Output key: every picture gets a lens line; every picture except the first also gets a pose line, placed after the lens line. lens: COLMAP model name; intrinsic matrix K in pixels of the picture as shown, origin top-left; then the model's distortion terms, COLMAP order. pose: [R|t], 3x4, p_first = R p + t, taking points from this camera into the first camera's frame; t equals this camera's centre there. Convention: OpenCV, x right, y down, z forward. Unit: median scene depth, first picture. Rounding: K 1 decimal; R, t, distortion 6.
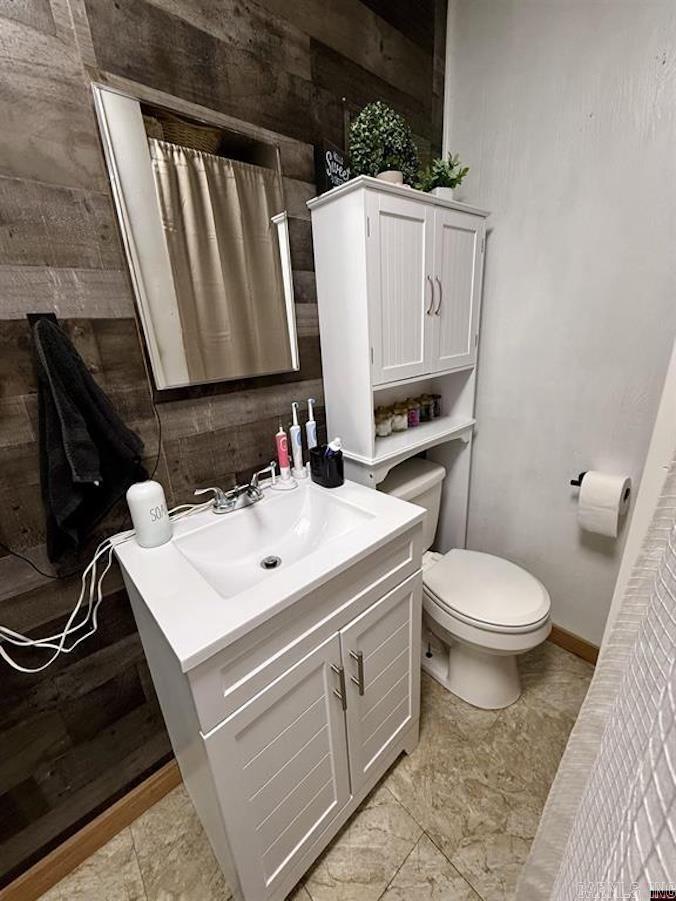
lens RADIAL K [[358.9, 0, 338.0], [0, 358.9, 450.5], [0, 0, 1]] dist [0.000108, -0.000287]
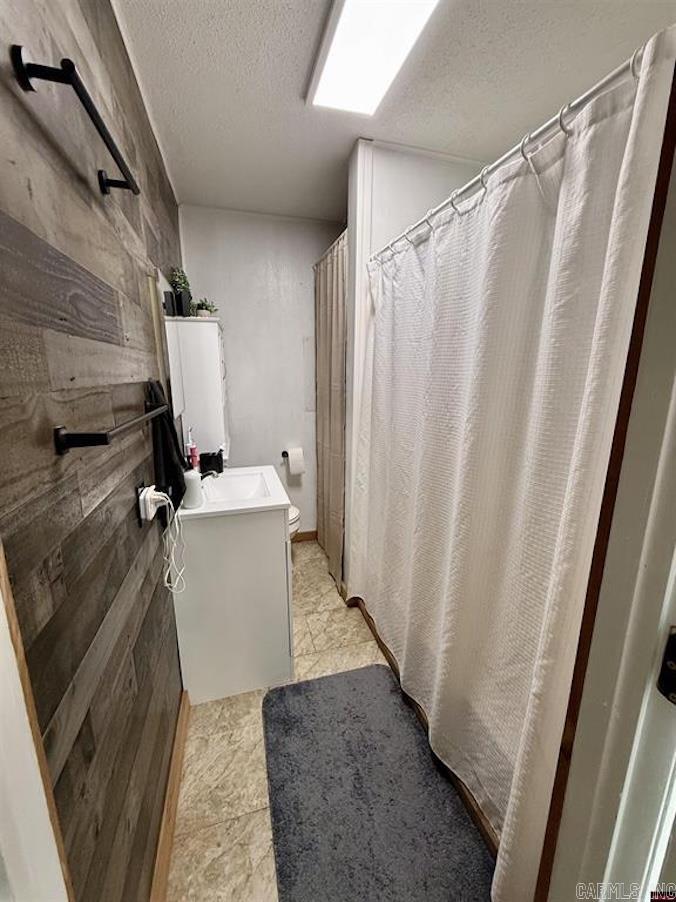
lens RADIAL K [[359.3, 0, 338.0], [0, 359.3, 451.0], [0, 0, 1]] dist [0.000108, -0.000287]
pose [[0.430687, -0.136454, 0.892126, -1.408442], [0.267331, 0.963431, 0.018302, 0.123512], [-0.861999, 0.230610, 0.451416, -0.357614]]
